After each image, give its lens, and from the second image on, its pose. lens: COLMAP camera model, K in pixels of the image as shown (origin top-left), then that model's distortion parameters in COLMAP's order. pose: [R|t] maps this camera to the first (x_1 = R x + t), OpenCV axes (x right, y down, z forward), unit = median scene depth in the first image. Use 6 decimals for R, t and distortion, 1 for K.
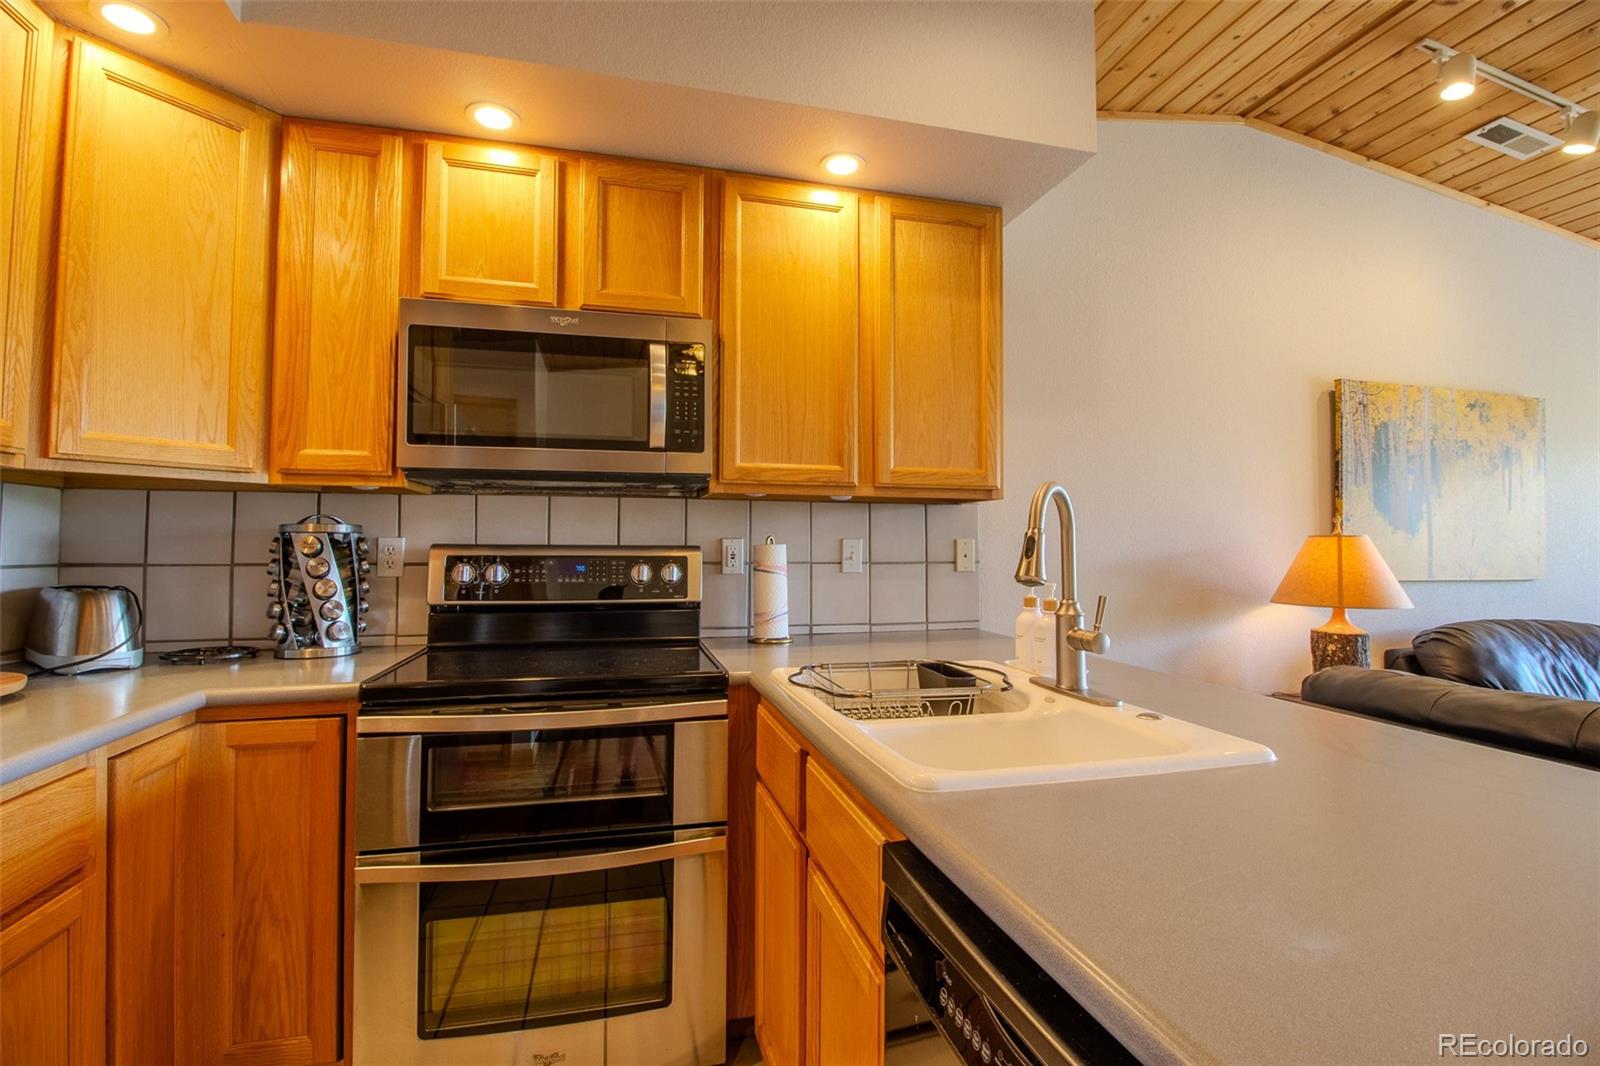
lens RADIAL K [[738.3, 0, 803.0], [0, 738.3, 520.4], [0, 0, 1]] dist [-0.000704, -0.012976]
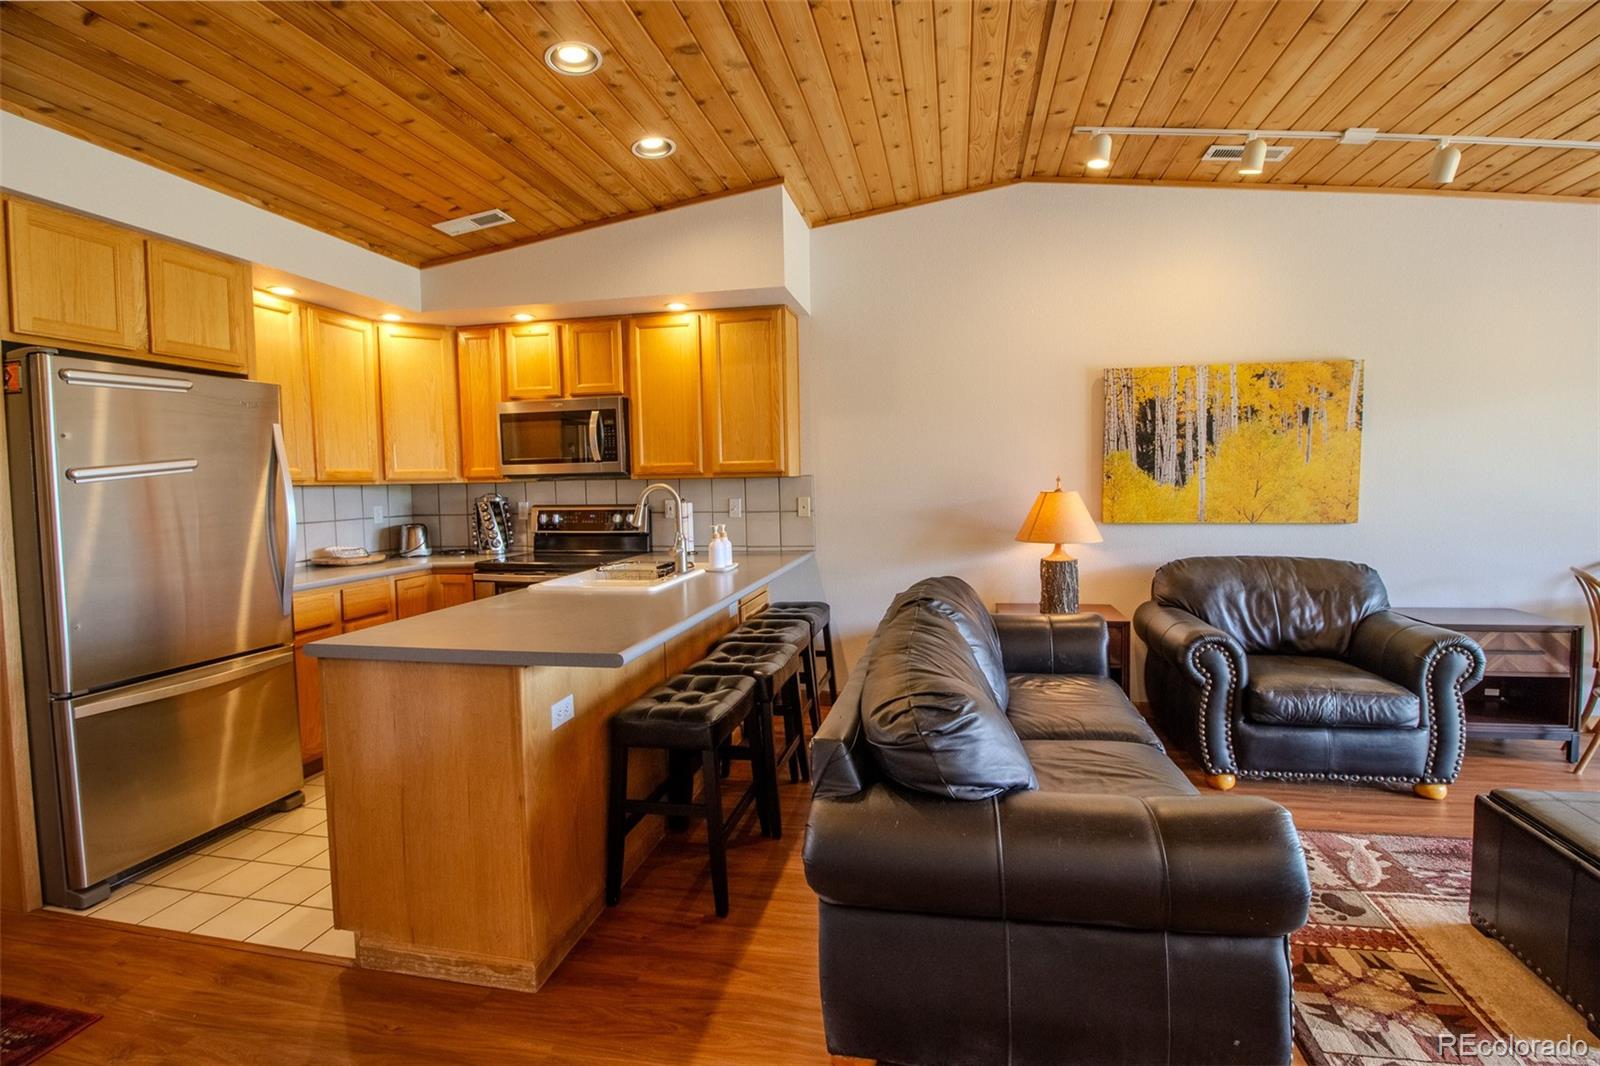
lens RADIAL K [[738.3, 0, 803.0], [0, 738.3, 520.4], [0, 0, 1]] dist [-0.000704, -0.012976]
pose [[0.896174, 0.005350, -0.443671, 1.094134], [0.036699, 0.995607, 0.086133, -0.075445], [0.442183, -0.093473, 0.892041, -0.559248]]
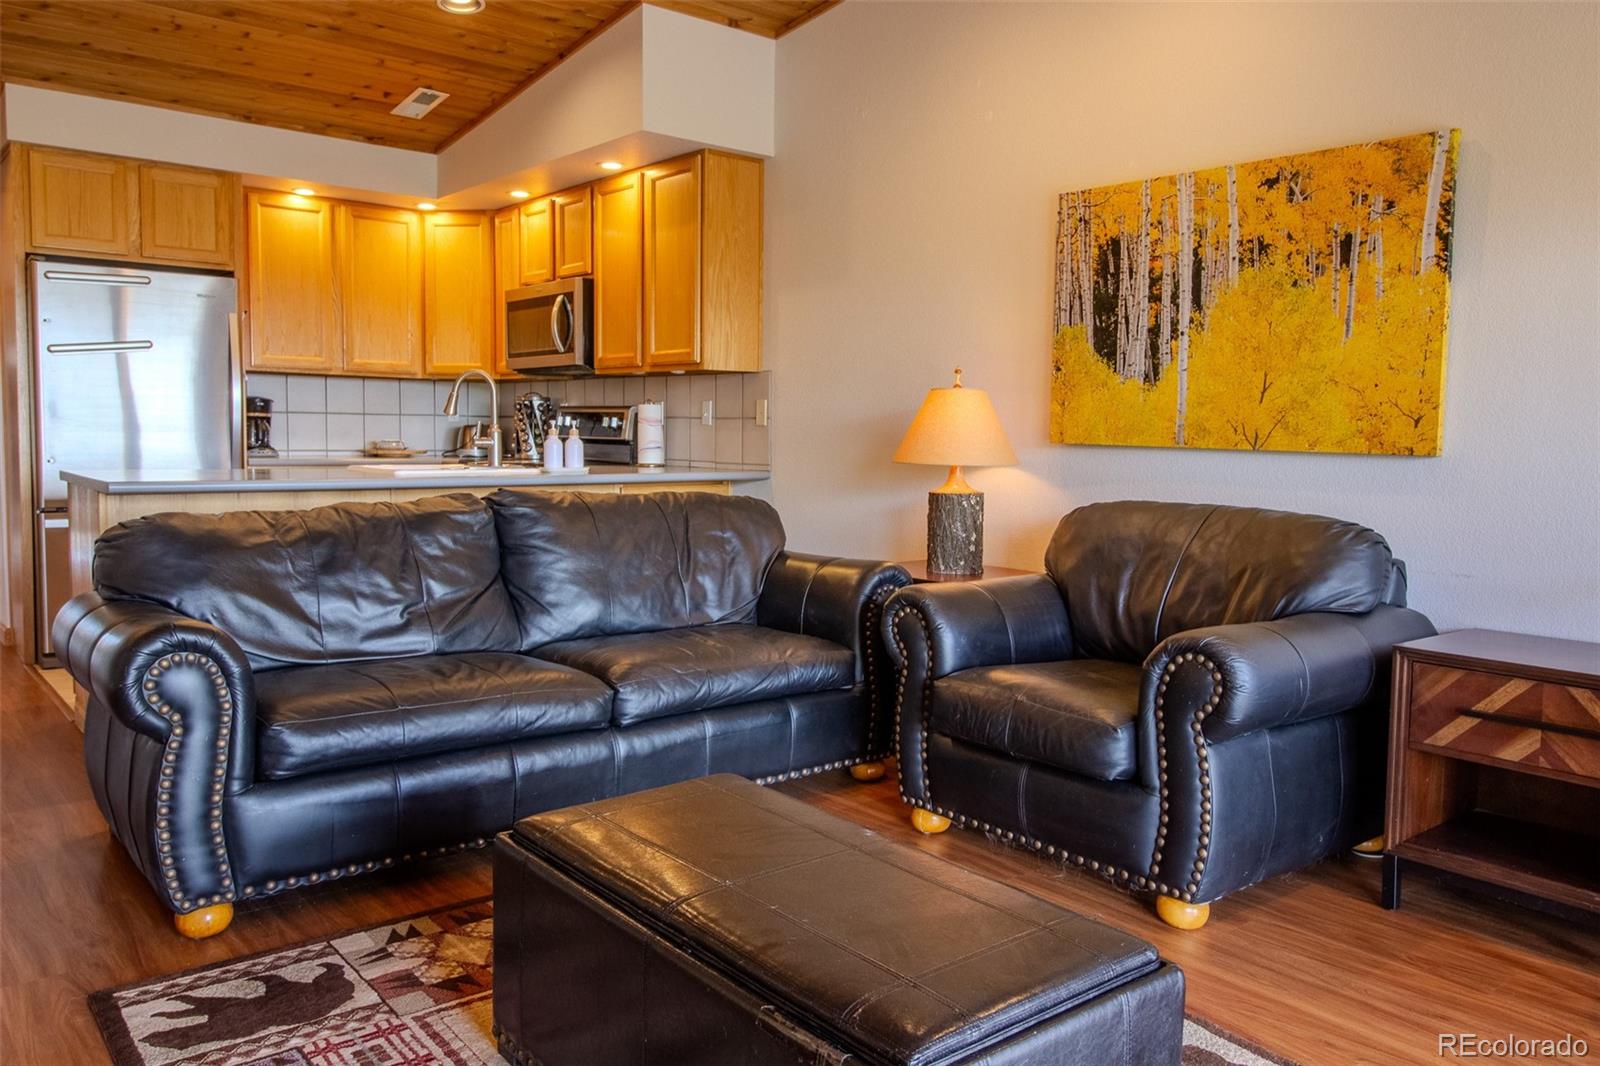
lens RADIAL K [[1191.6, 0, 796.2], [0, 1191.6, 517.4], [0, 0, 1]] dist [0.009104, -0.001340]
pose [[0.418166, 0.071864, -0.905524, 2.397503], [0.017005, 0.996072, 0.086903, 0.056269], [0.908212, -0.051738, 0.415301, 0.226806]]
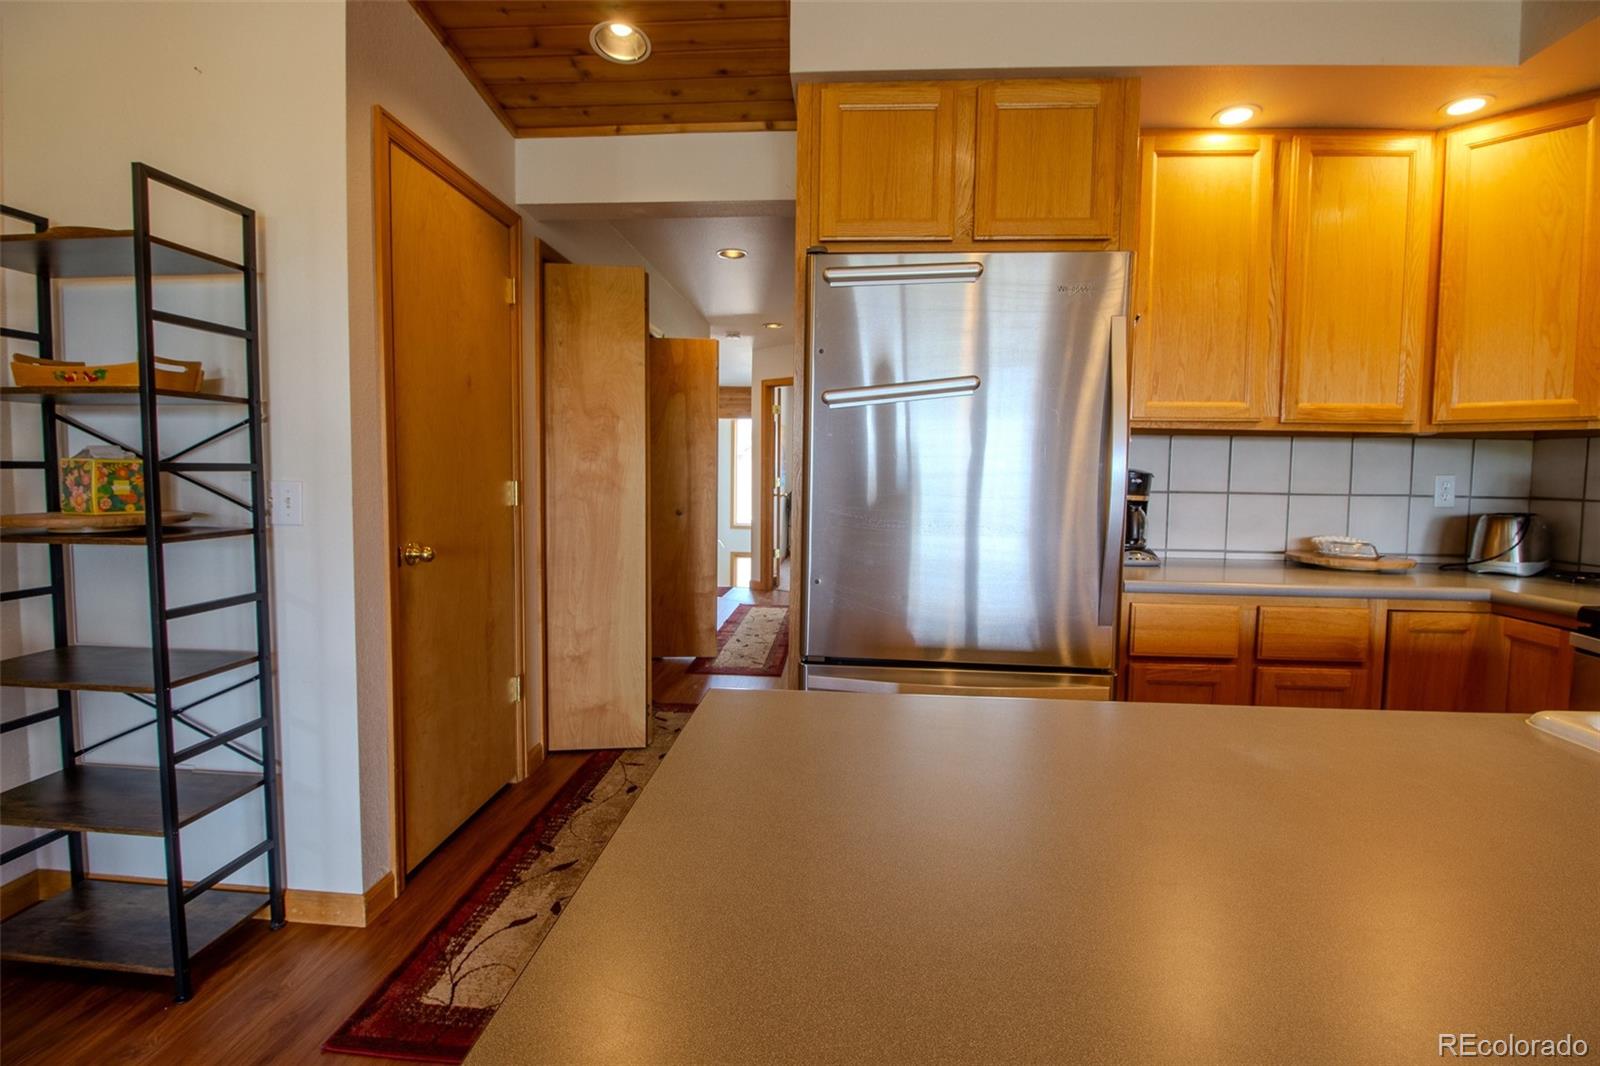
lens RADIAL K [[738.3, 0, 803.0], [0, 738.3, 520.4], [0, 0, 1]] dist [-0.000704, -0.012976]
pose [[-0.318070, 0.054579, -0.946495, 0.552343], [0.019355, 0.998507, 0.051074, 0.007506], [0.947870, -0.002074, -0.318652, 0.144888]]
